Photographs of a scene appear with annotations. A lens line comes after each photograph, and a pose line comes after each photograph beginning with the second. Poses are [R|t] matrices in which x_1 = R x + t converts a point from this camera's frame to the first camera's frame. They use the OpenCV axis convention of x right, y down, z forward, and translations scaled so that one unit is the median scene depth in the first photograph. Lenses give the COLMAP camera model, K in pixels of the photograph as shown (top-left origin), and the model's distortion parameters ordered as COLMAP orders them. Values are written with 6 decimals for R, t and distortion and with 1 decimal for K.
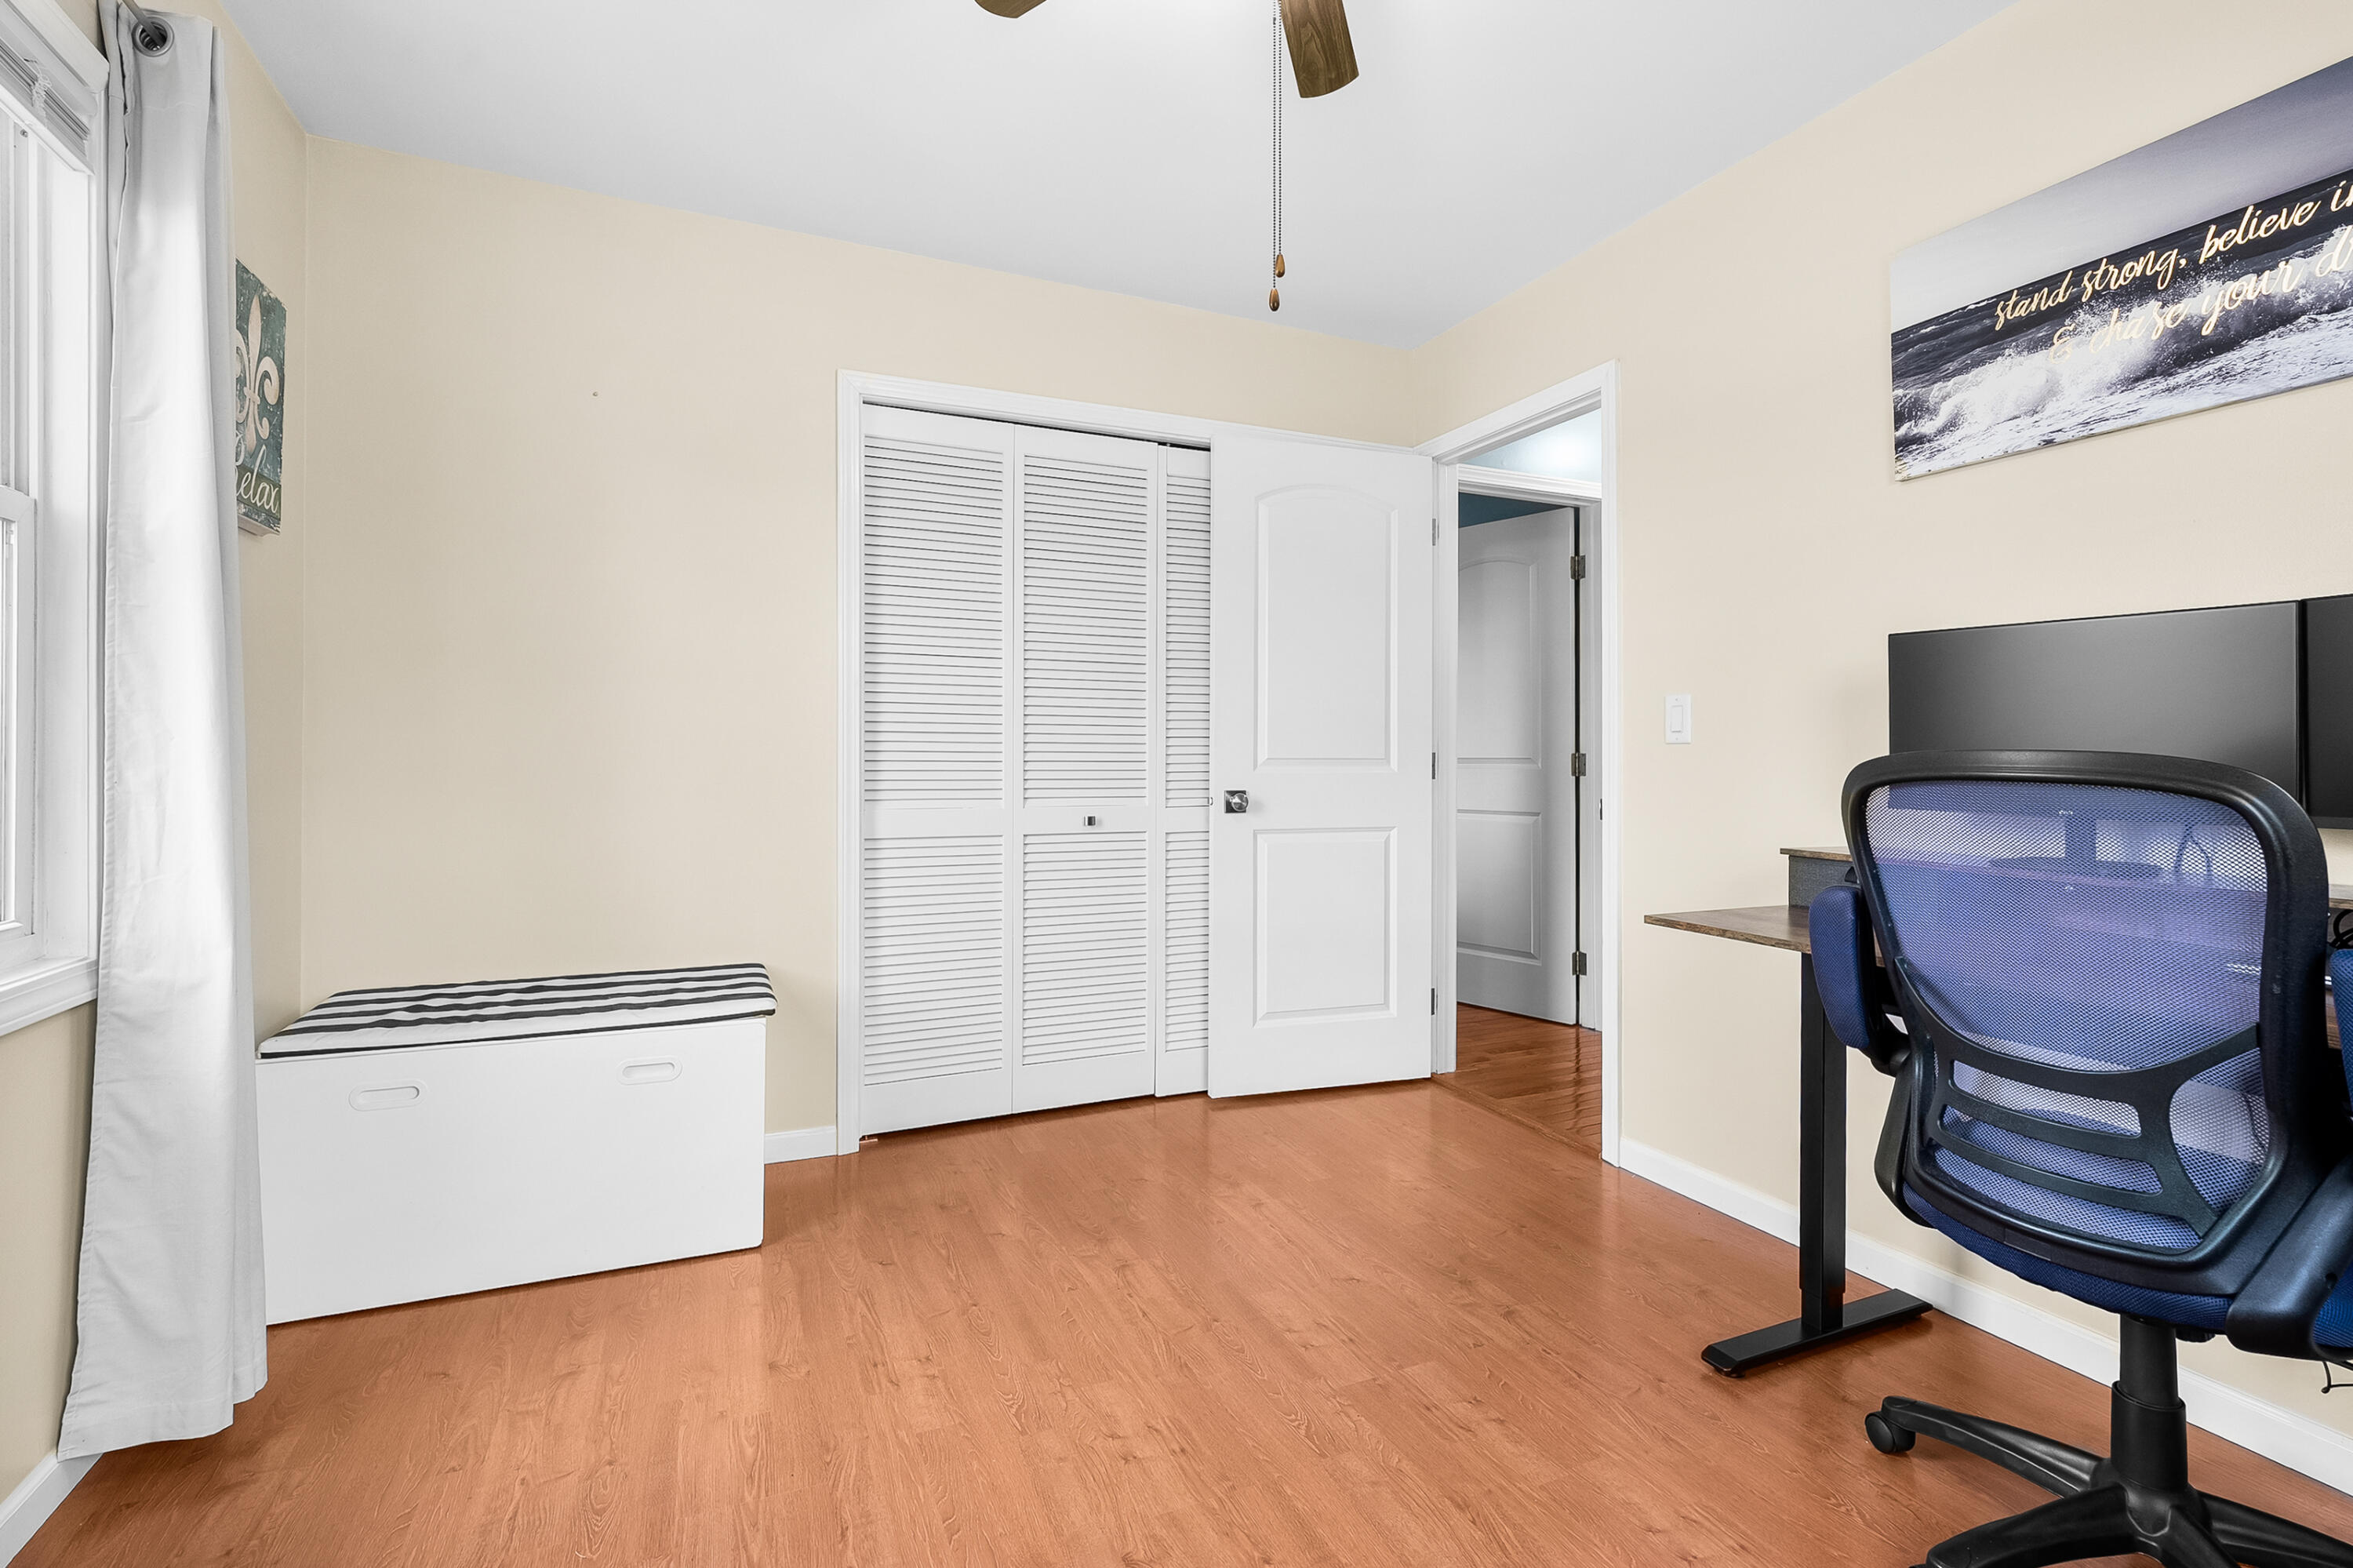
lens RADIAL K [[1067.1, 0, 1174.4], [0, 1067.1, 764.8], [0, 0, 1]] dist [-0.011888, 0.005101]
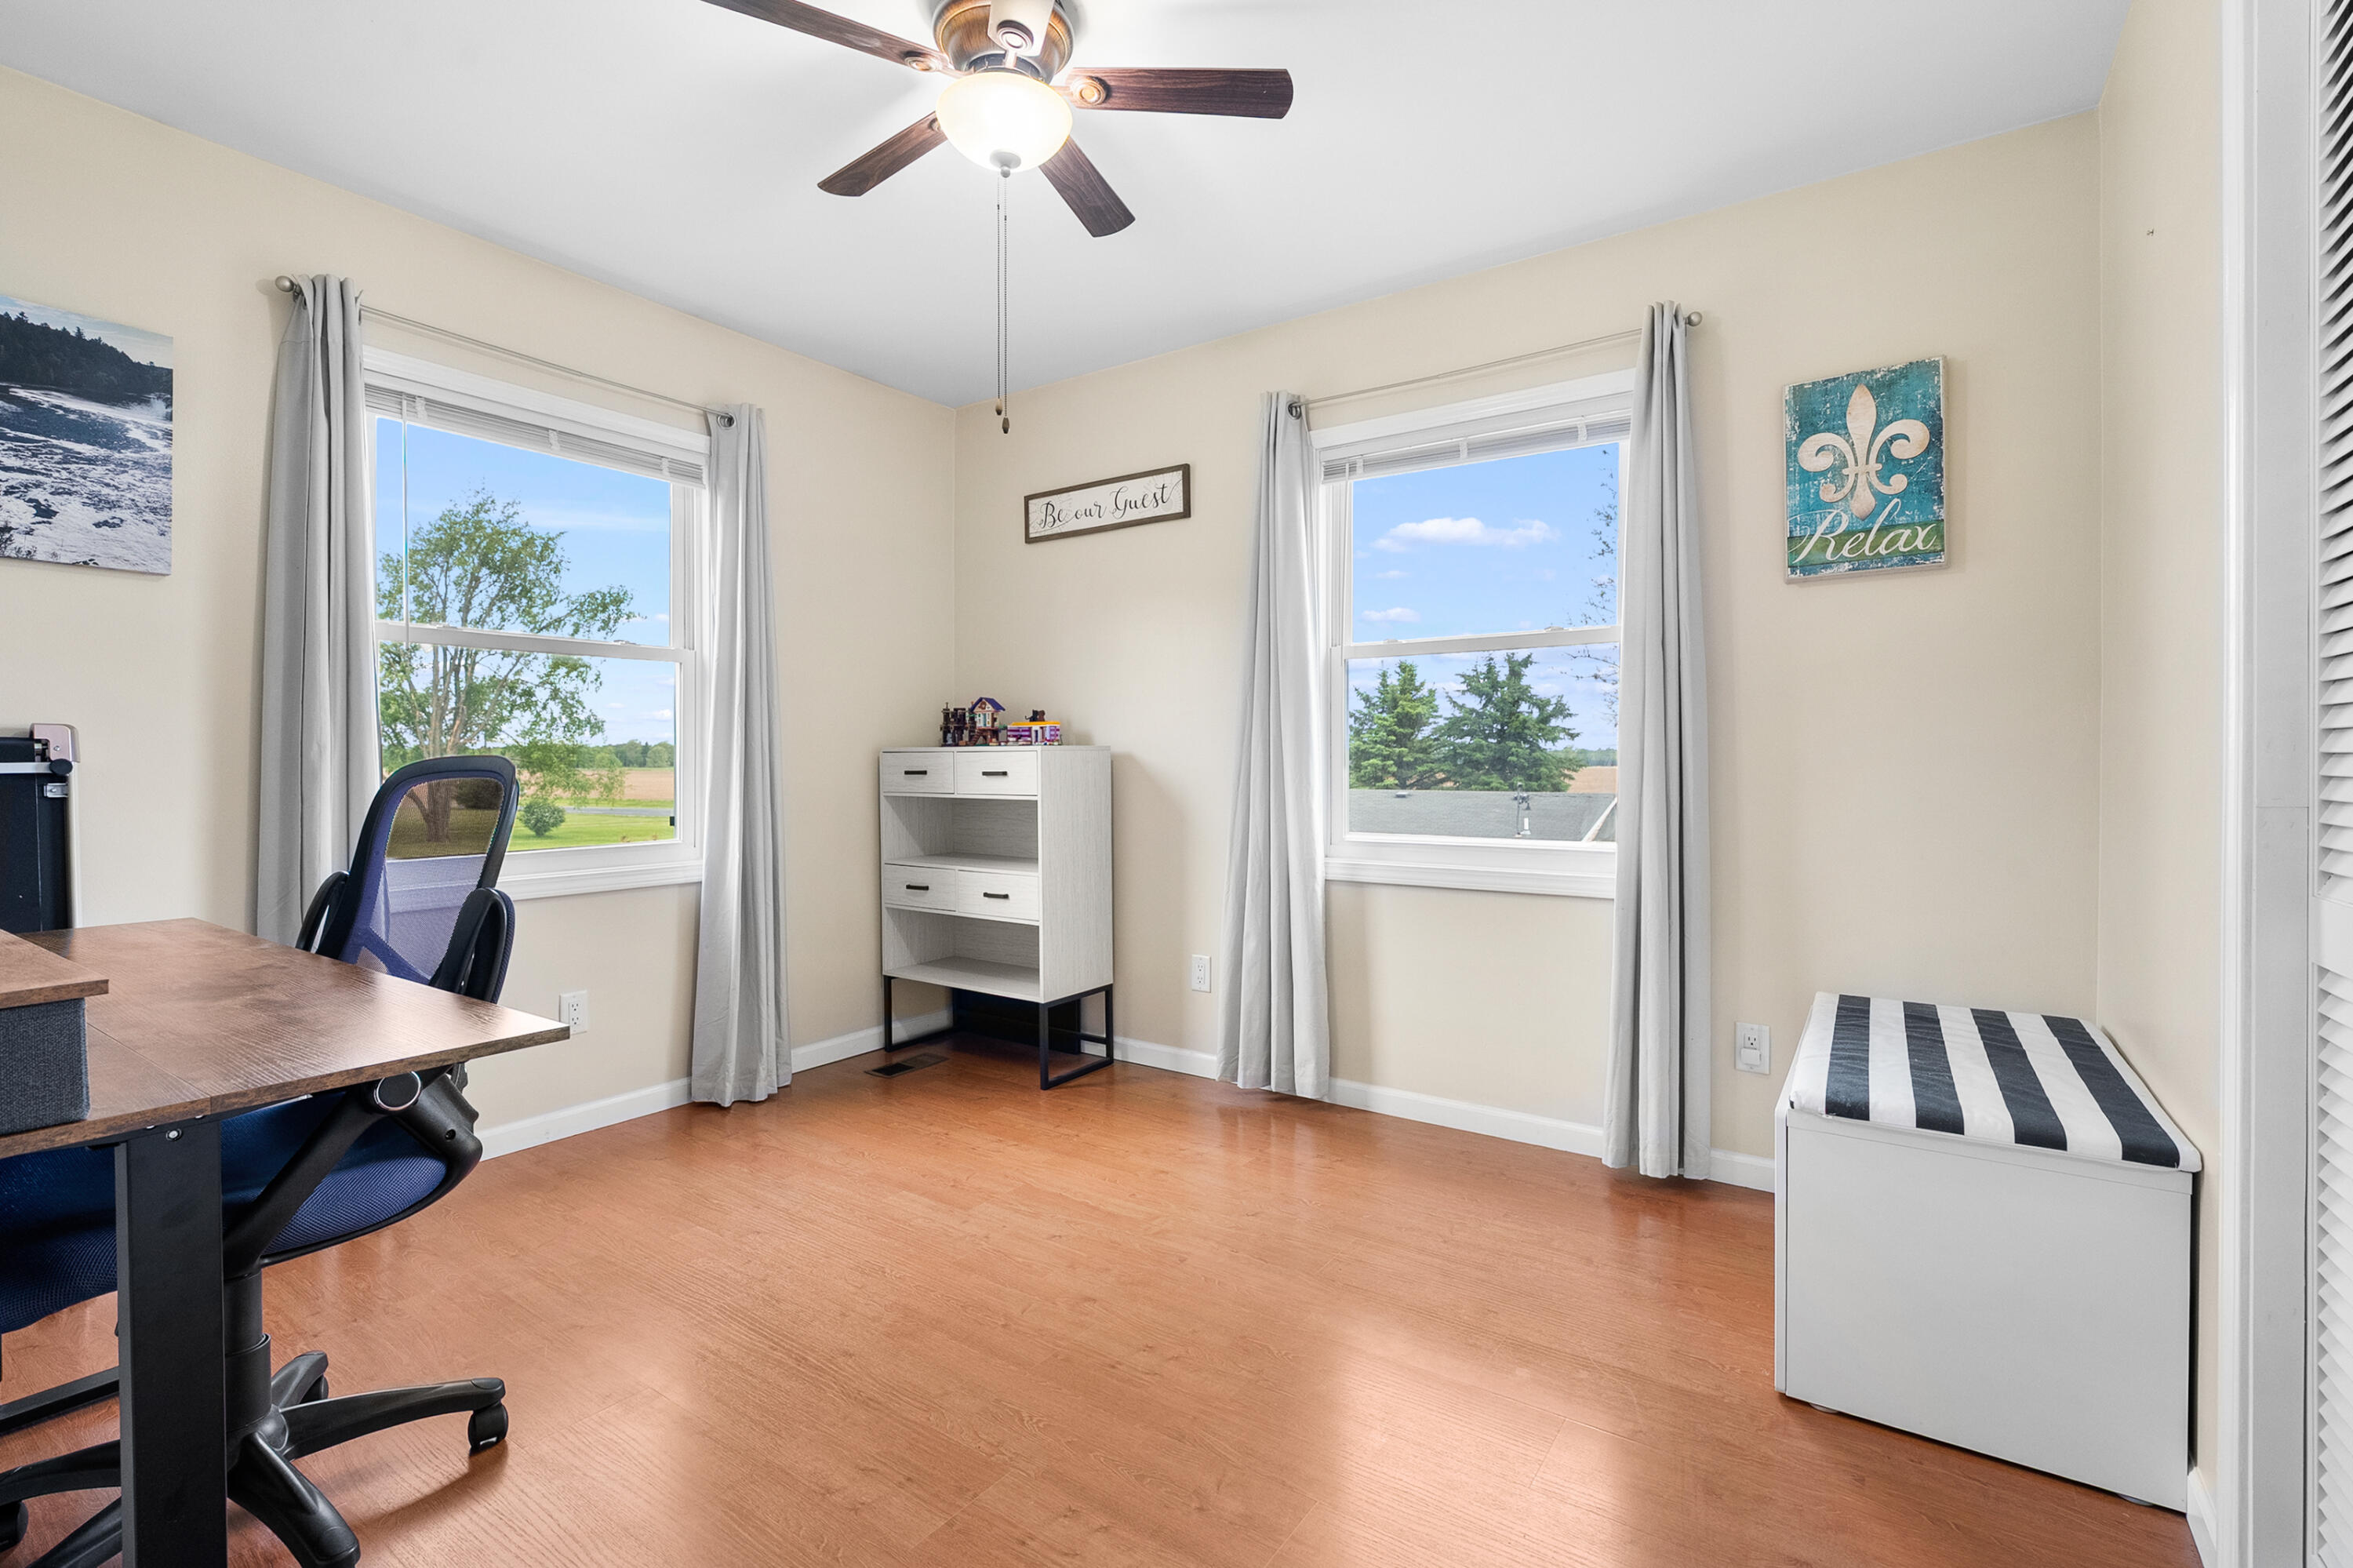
lens RADIAL K [[1067.1, 0, 1165.5], [0, 1067.1, 776.2], [0, 0, 1]] dist [-0.011888, 0.005101]
pose [[-0.854466, 0.001505, -0.519505, 0.490909], [-0.007905, 0.999842, 0.015900, -0.012763], [0.519447, 0.017693, -0.854319, 1.763783]]
